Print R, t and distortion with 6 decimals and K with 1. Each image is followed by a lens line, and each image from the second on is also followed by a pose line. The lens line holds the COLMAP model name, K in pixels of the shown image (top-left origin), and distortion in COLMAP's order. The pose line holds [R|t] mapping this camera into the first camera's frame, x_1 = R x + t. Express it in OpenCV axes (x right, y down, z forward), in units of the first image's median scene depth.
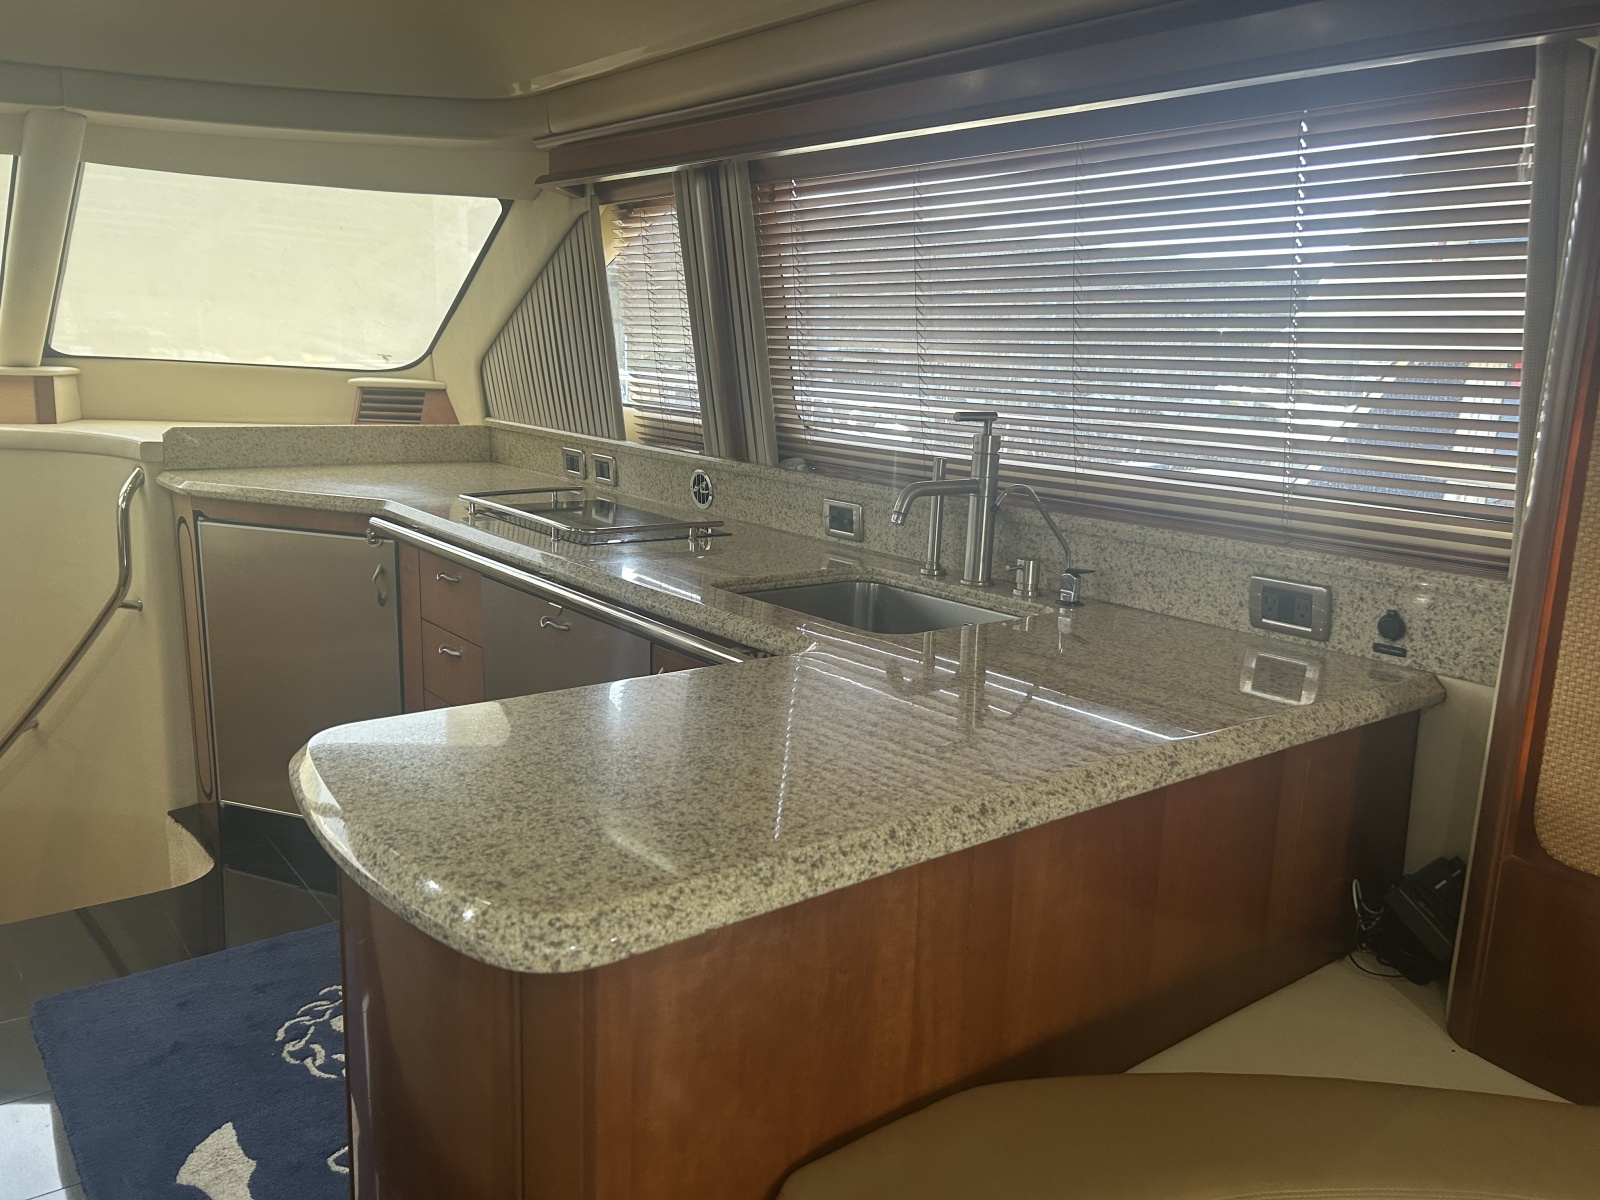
lens RADIAL K [[1196.0, 0, 802.5], [0, 1196.0, 599.7], [0, 0, 1]] dist [0.056214, -0.068400]
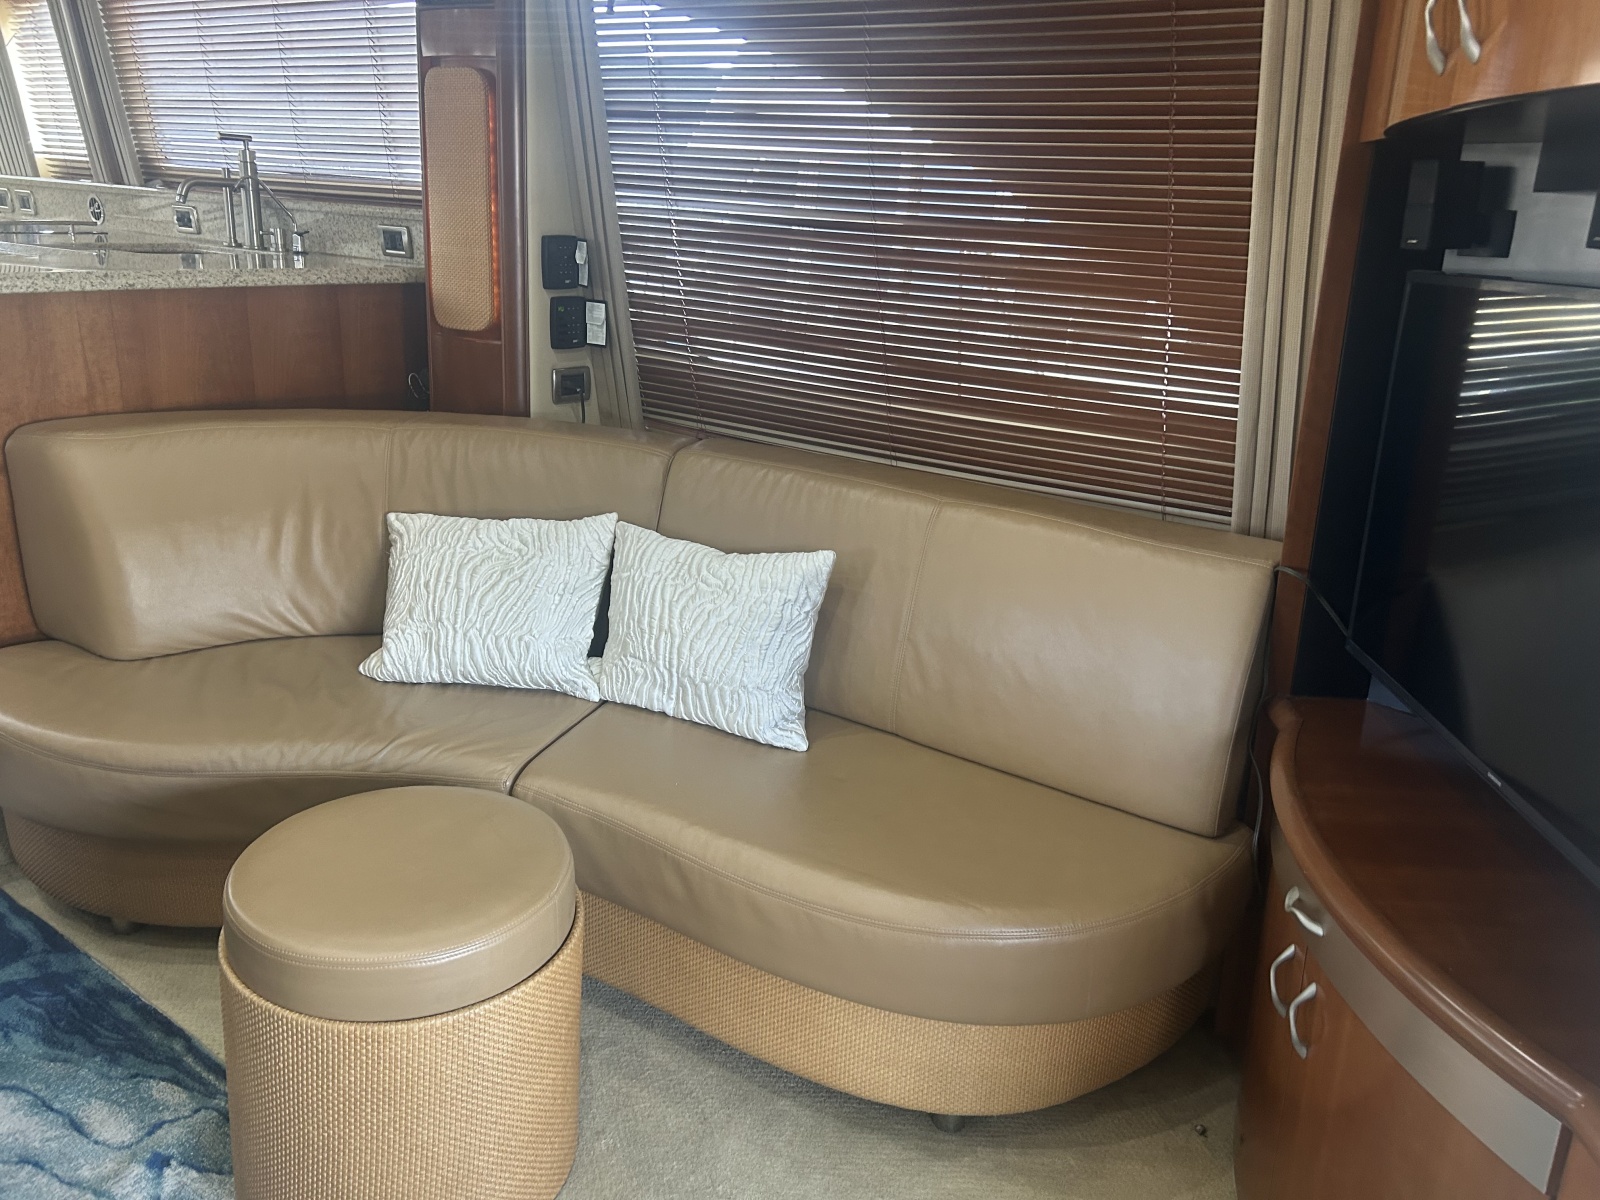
lens RADIAL K [[1212.0, 0, 807.0], [0, 1212.0, 582.1], [0, 0, 1]] dist [0.060021, -0.059295]
pose [[0.957276, -0.077876, 0.278492, 0.303942], [0.044806, 0.991369, 0.123208, 0.218349], [-0.285684, -0.105466, 0.952503, -0.688889]]
